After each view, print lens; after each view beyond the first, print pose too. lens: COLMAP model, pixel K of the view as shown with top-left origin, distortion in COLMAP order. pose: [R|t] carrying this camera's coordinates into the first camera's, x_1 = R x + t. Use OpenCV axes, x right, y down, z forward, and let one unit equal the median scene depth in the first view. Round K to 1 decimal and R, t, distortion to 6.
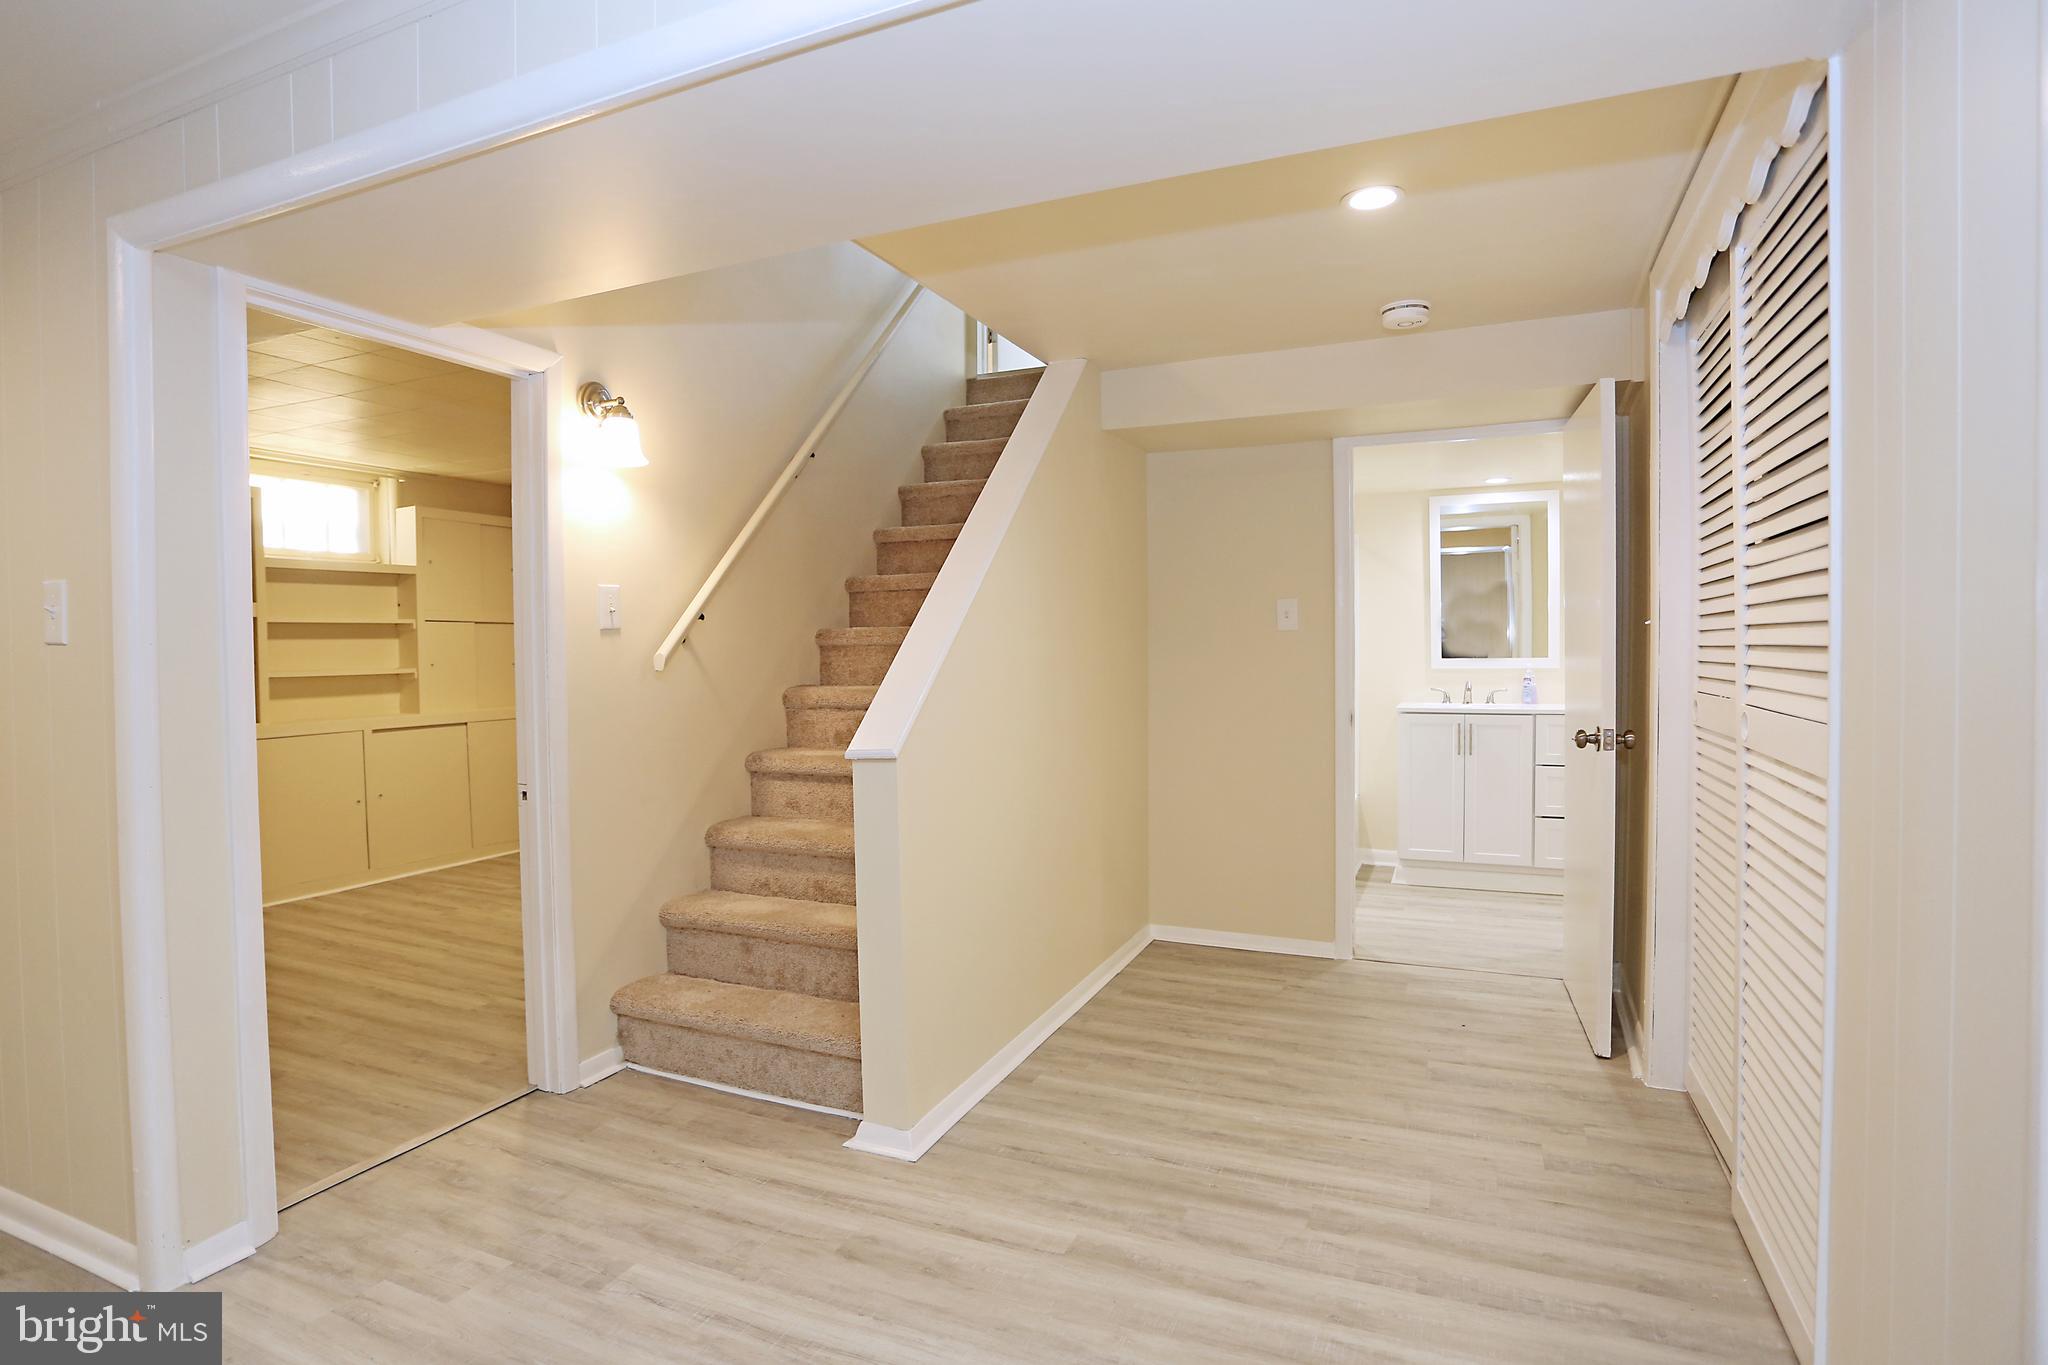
lens RADIAL K [[1011.9, 0, 1019.6], [0, 1011.9, 677.5], [0, 0, 1]] dist [-0.075073, 0.035627]
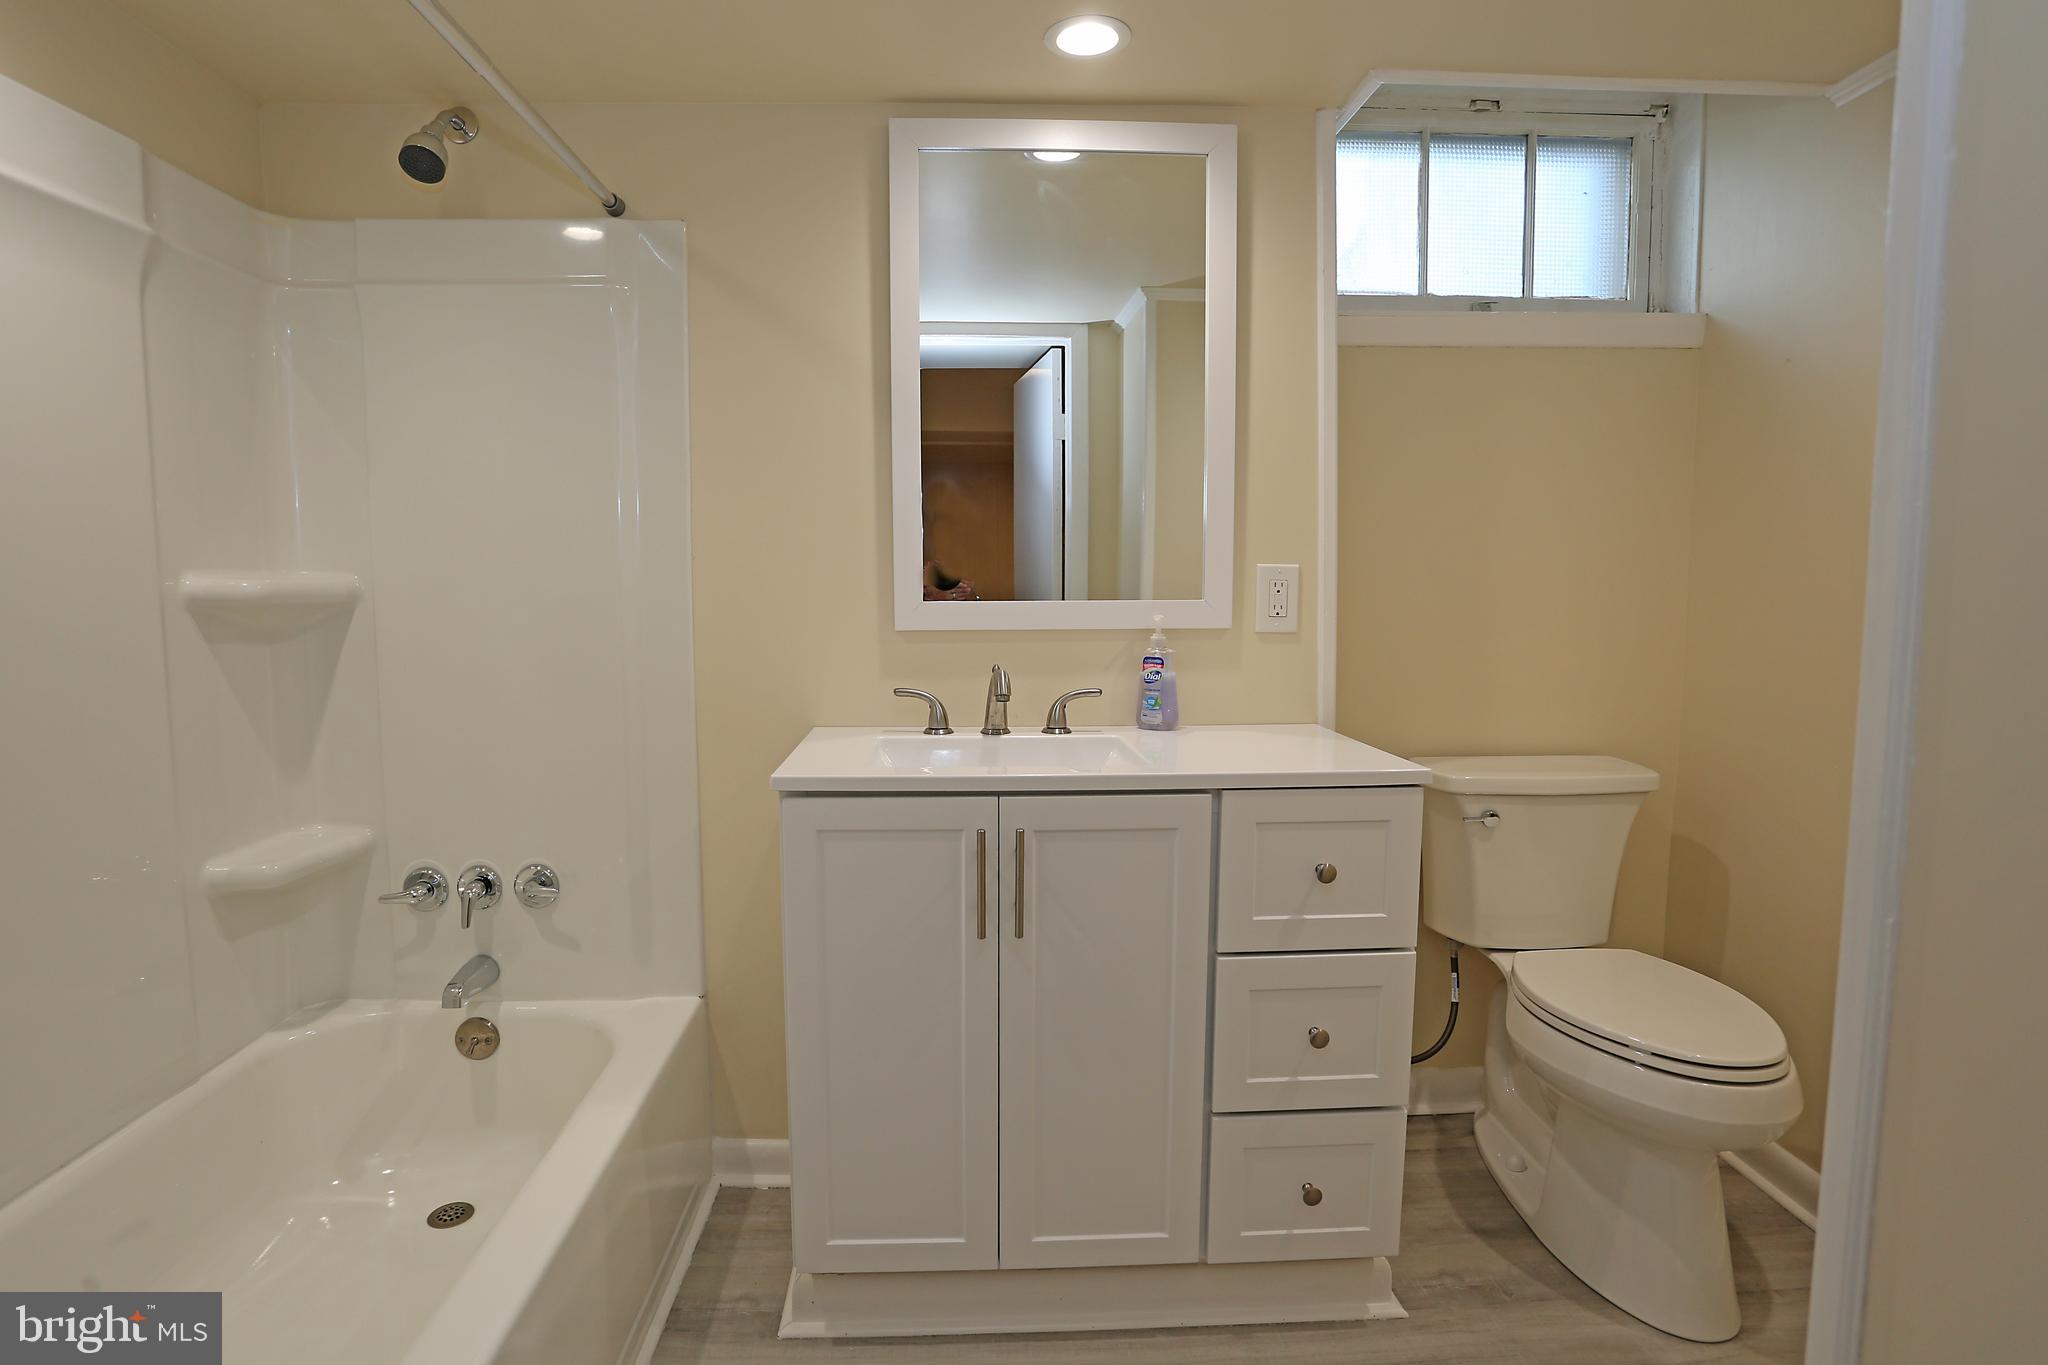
lens RADIAL K [[1011.9, 0, 1019.6], [0, 1011.9, 677.5], [0, 0, 1]] dist [-0.075073, 0.035627]
pose [[0.888165, -0.027784, 0.458683, 0.487237], [0.001258, 0.998314, 0.058035, -0.021136], [-0.459522, -0.050968, 0.886703, 1.131158]]
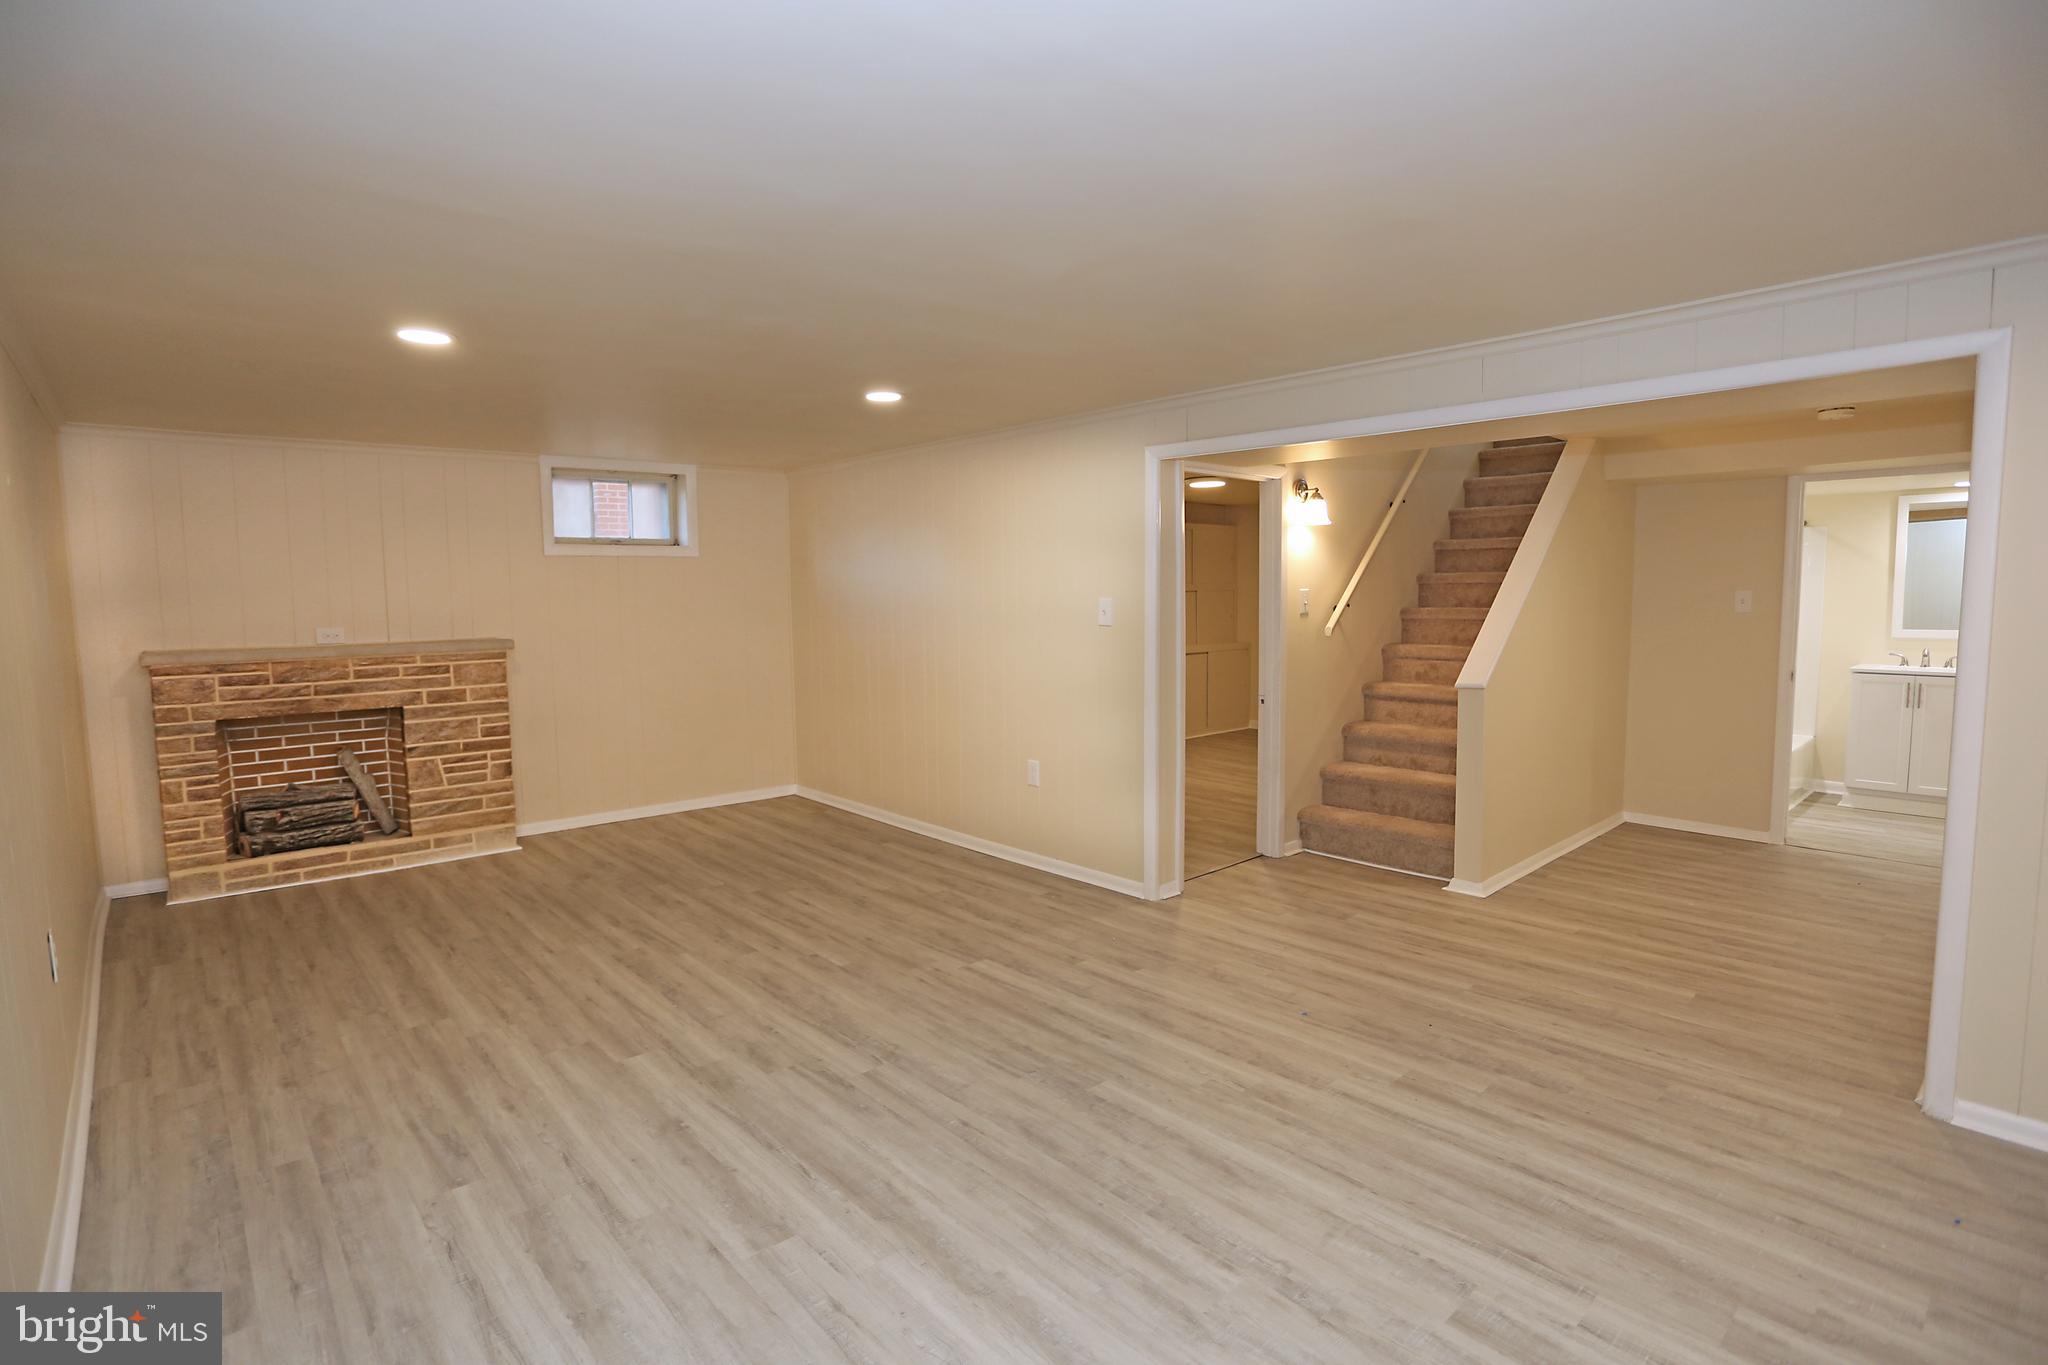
lens RADIAL K [[1011.9, 0, 1019.6], [0, 1011.9, 677.5], [0, 0, 1]] dist [-0.075073, 0.035627]
pose [[0.913678, 0.036227, -0.404821, -0.129382], [-0.010342, 0.997770, 0.065946, -0.045430], [0.406307, -0.056067, 0.912015, -0.867418]]
